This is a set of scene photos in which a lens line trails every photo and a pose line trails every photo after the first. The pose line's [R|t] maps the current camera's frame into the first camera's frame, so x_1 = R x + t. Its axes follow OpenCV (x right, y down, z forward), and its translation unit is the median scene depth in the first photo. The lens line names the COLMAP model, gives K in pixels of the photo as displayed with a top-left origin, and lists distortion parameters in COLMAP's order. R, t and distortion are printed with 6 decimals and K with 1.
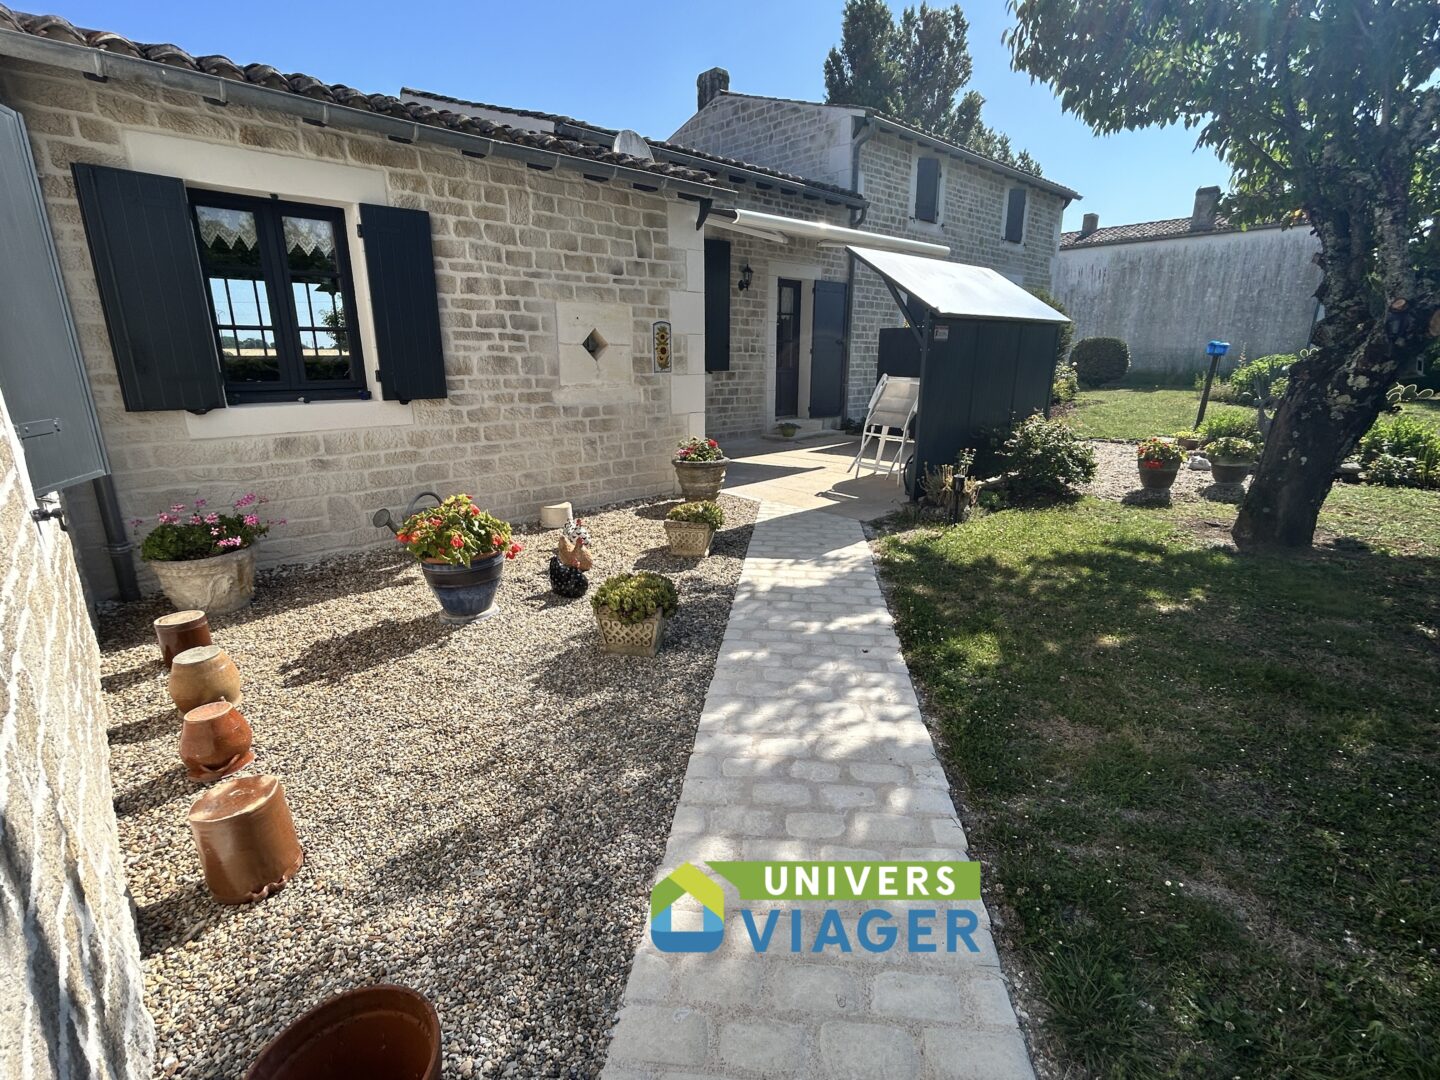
lens RADIAL K [[680.9, 0, 711.1], [0, 680.9, 540.2], [0, 0, 1]] dist [-0.006661, -0.000112]
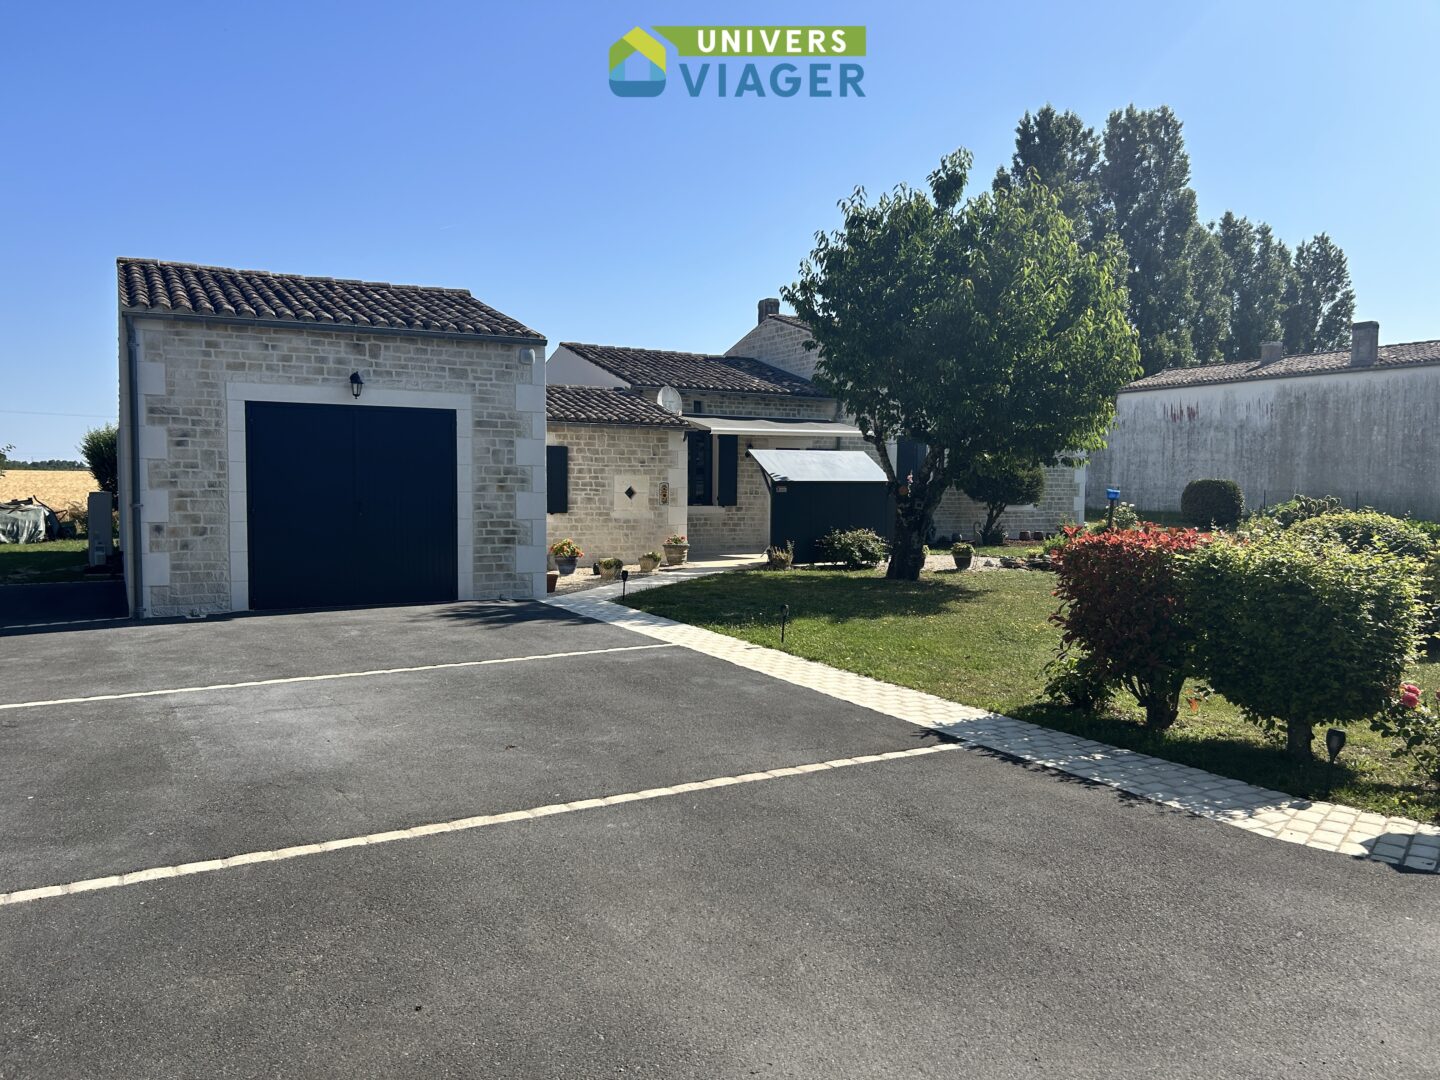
lens RADIAL K [[1076.4, 0, 723.2], [0, 1076.4, 541.8], [0, 0, 1]] dist [0.009654, -0.000752]
pose [[0.975660, 0.021173, -0.218266, 0.898708], [-0.067034, 0.976480, -0.204923, 0.576589], [0.208794, 0.214566, 0.954131, -2.283618]]
